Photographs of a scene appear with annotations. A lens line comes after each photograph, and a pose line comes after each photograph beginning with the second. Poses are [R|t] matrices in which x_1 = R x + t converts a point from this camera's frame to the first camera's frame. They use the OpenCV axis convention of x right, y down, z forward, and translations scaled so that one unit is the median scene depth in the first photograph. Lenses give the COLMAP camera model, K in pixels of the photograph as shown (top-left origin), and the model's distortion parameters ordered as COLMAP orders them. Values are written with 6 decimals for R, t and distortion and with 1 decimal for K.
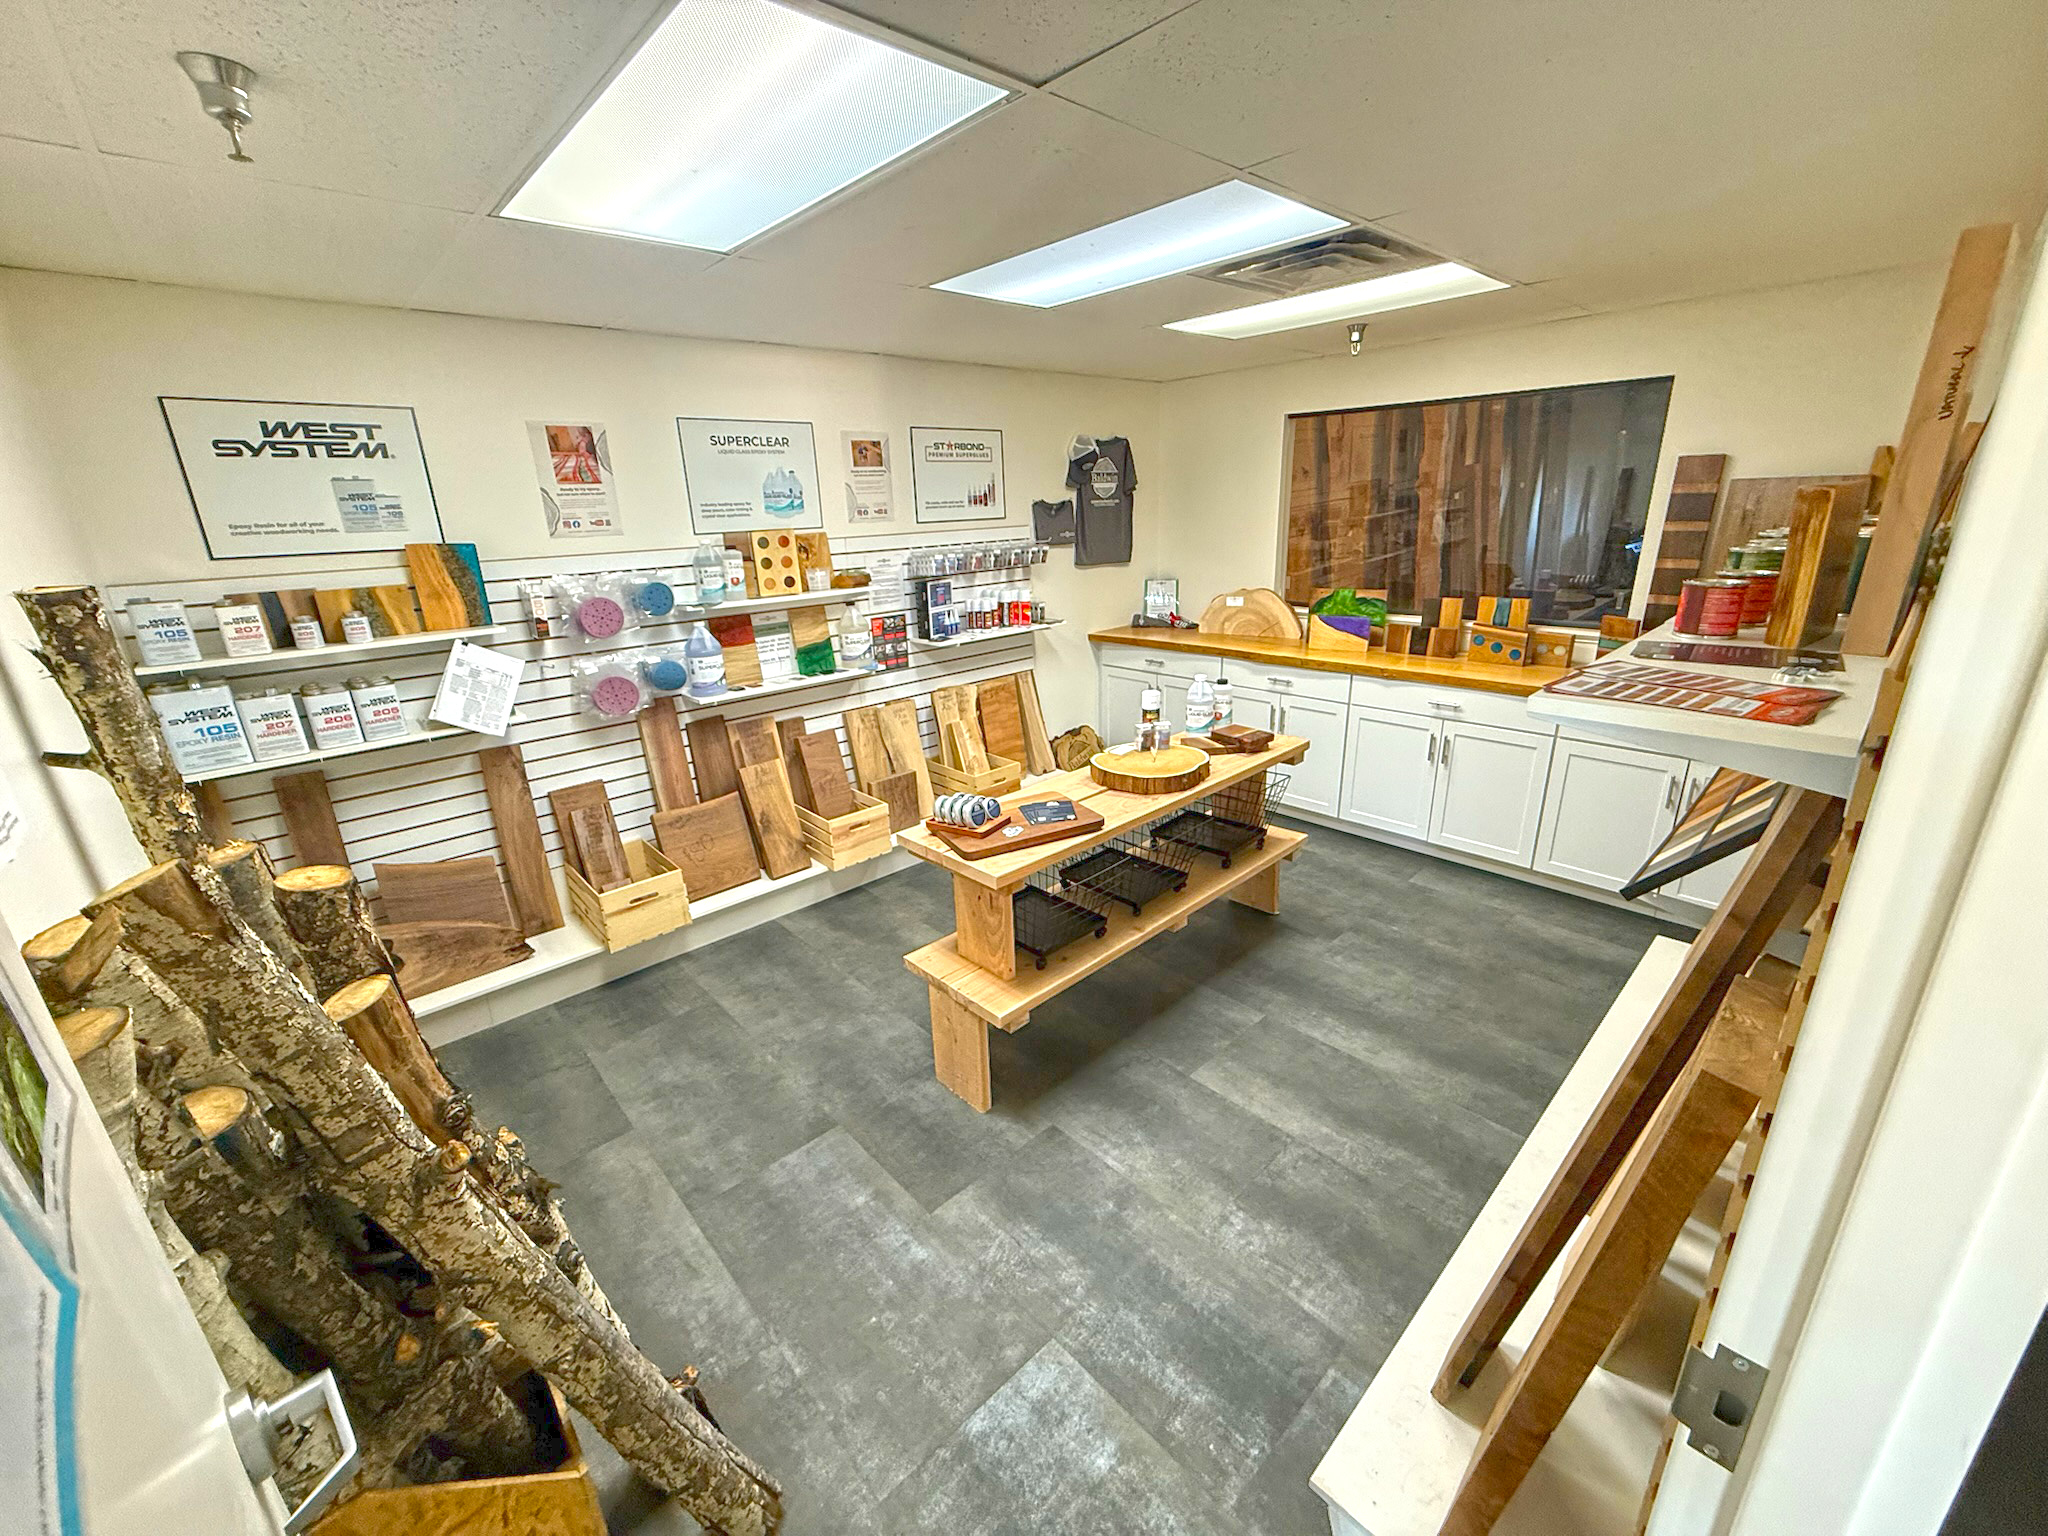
lens RADIAL K [[812.0, 0, 1026.8], [0, 812.0, 766.5], [0, 0, 1]] dist [-0.001480, -0.000030]
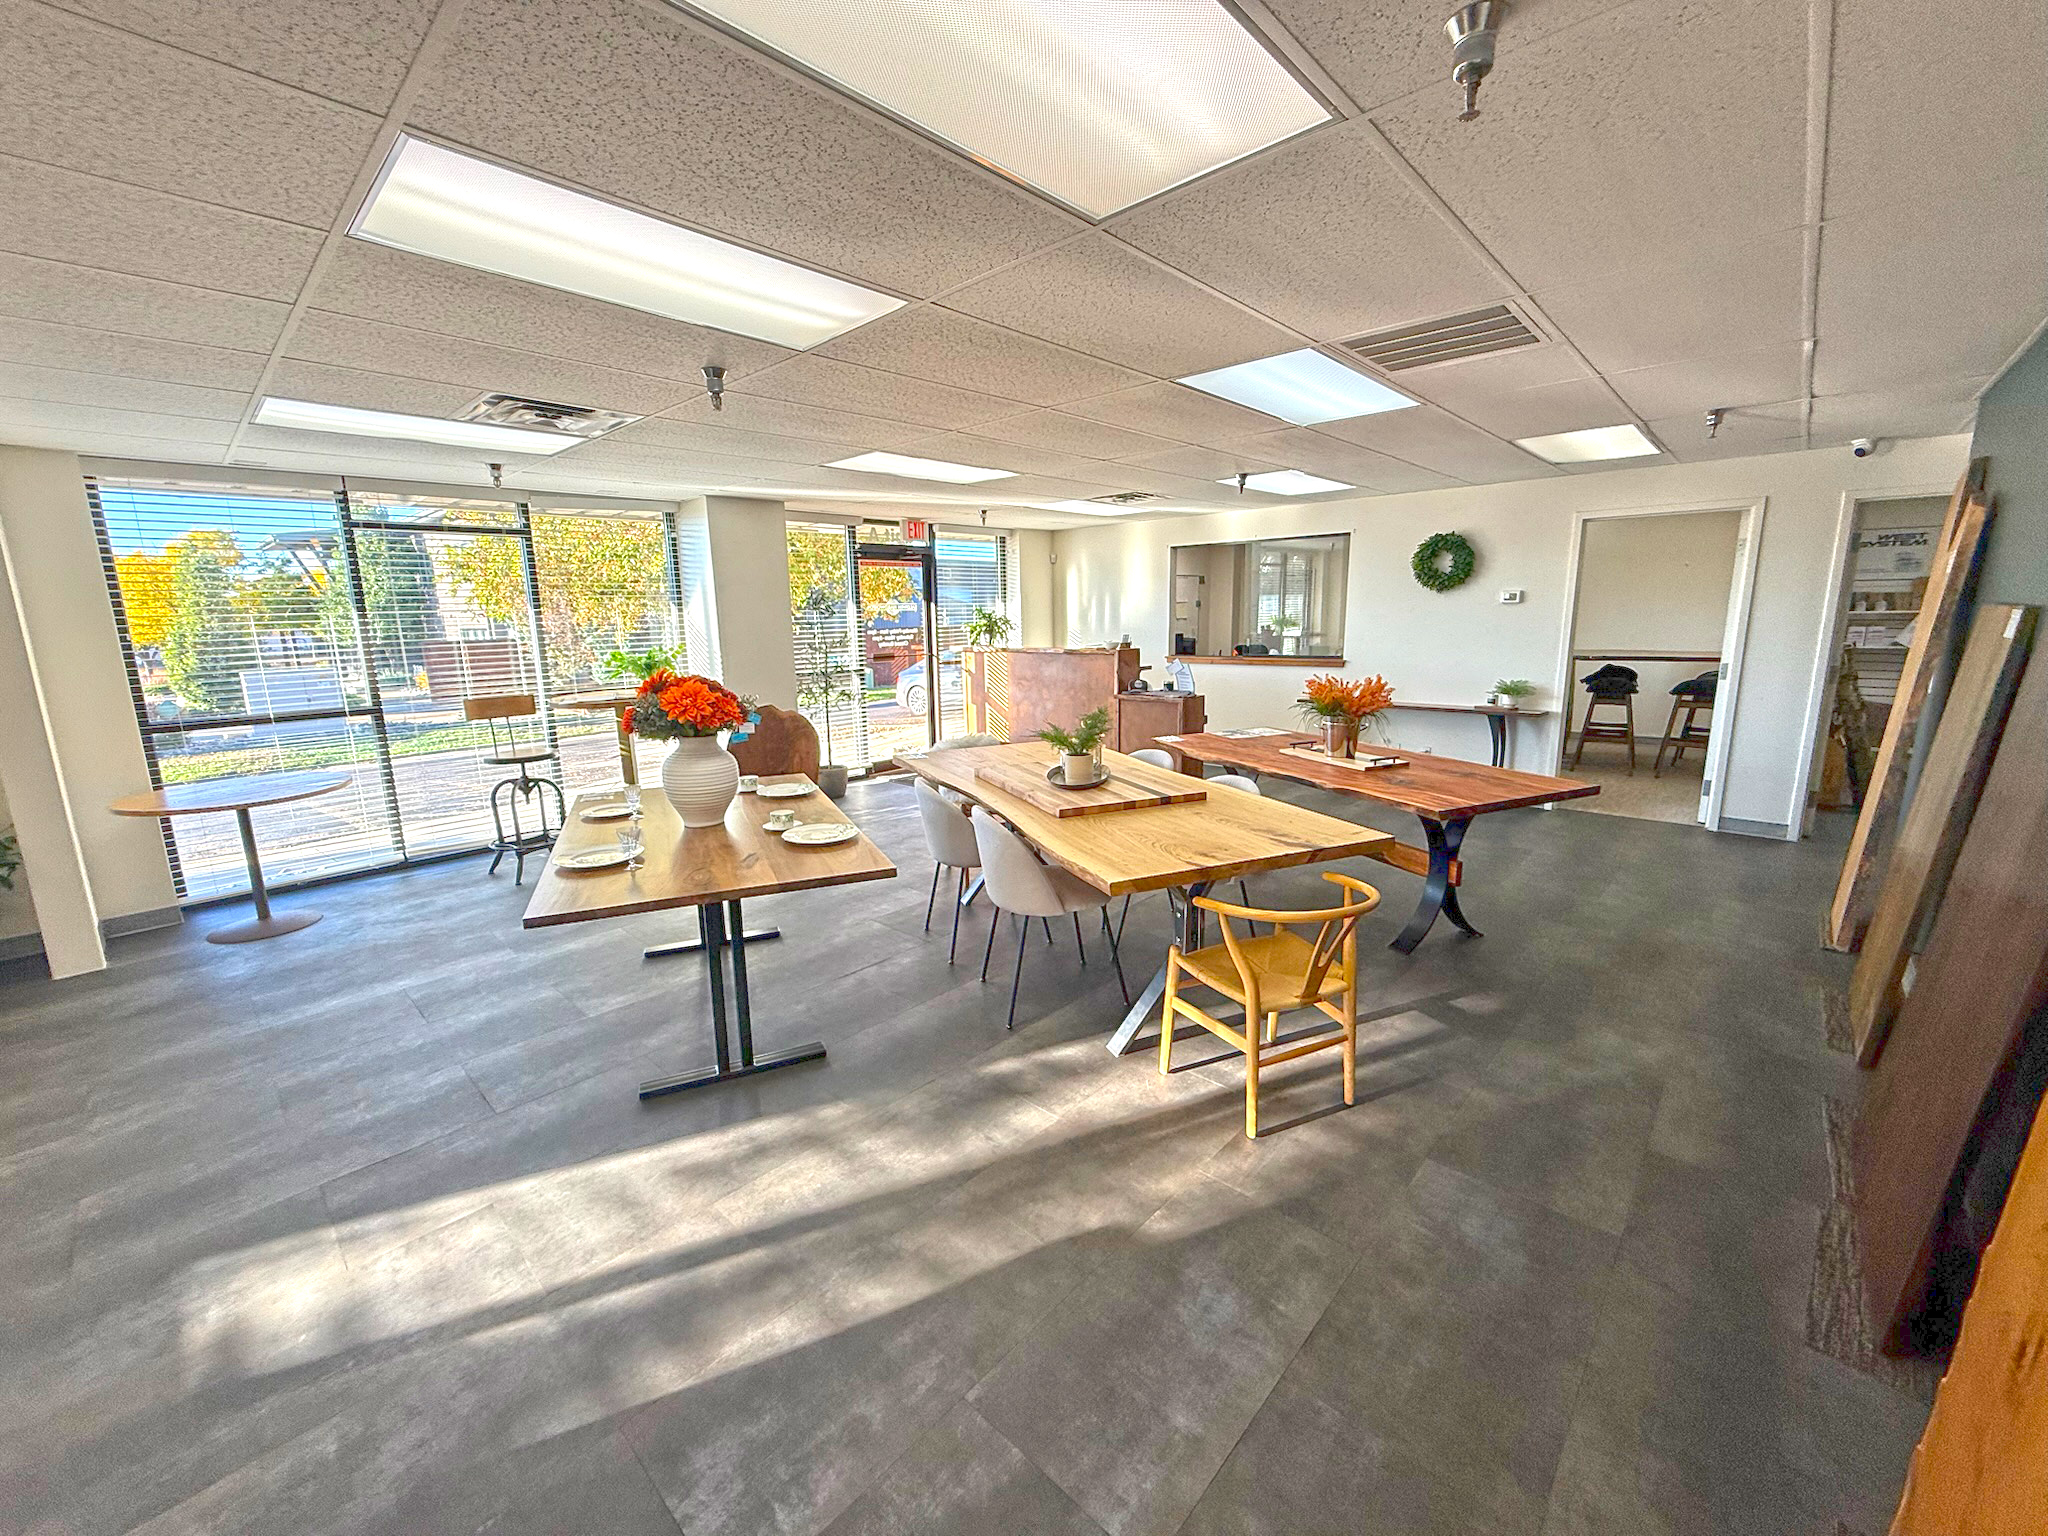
lens RADIAL K [[812.0, 0, 1024.2], [0, 812.0, 764.4], [0, 0, 1]] dist [-0.001480, -0.000030]
pose [[0.092743, 0.222909, -0.970418, 1.617728], [-0.299422, 0.935750, 0.186329, 0.661909], [0.949603, 0.273283, 0.153528, -1.943774]]
